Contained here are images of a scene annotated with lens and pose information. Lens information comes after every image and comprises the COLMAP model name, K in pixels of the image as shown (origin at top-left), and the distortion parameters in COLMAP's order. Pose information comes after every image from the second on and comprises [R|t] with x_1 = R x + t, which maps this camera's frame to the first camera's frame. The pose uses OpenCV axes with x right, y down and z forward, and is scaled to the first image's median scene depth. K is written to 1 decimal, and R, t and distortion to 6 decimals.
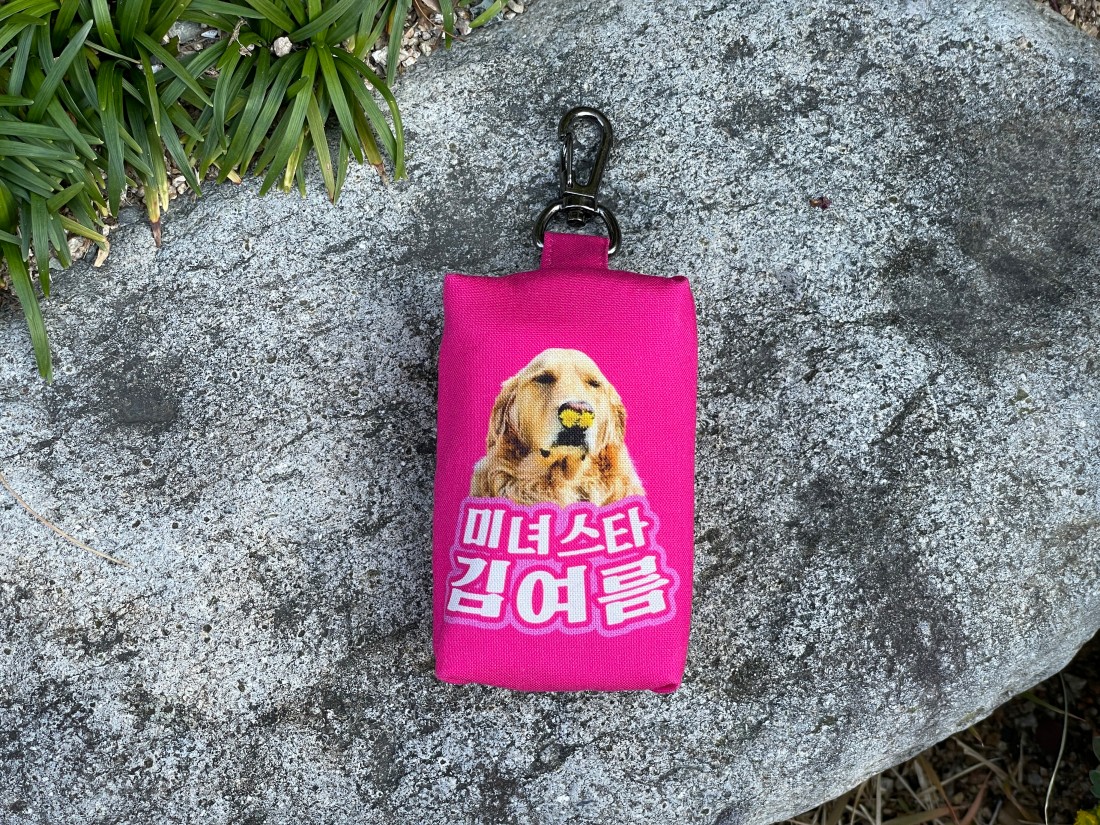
lens RADIAL K [[1687.3, 0, 553.8], [0, 1687.3, 409.3], [0, 0, 1]] dist [0.102668, -0.425443]
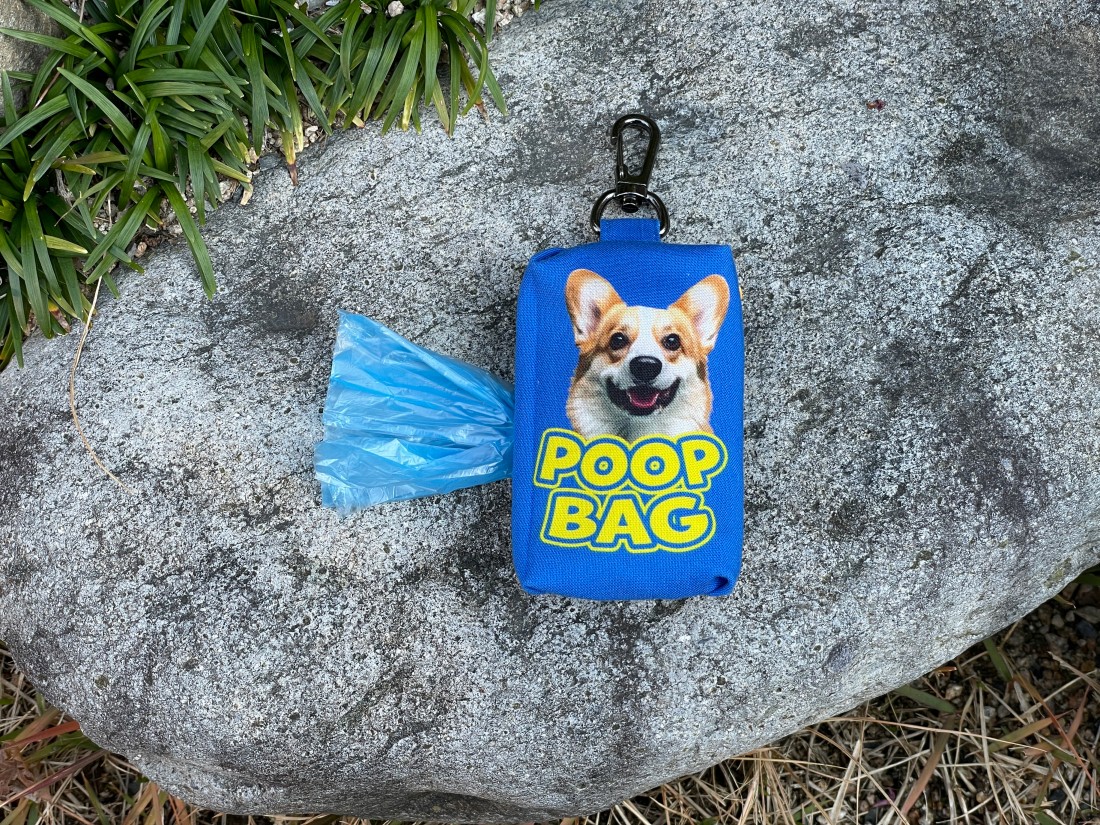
lens RADIAL K [[1664.2, 0, 538.0], [0, 1664.2, 406.4], [0, 0, 1]] dist [0.073102, -0.029070]
pose [[0.997078, -0.064190, -0.041415, -0.034165], [0.057127, 0.986478, -0.153618, 0.239609], [0.050716, 0.150804, 0.987262, -0.080885]]
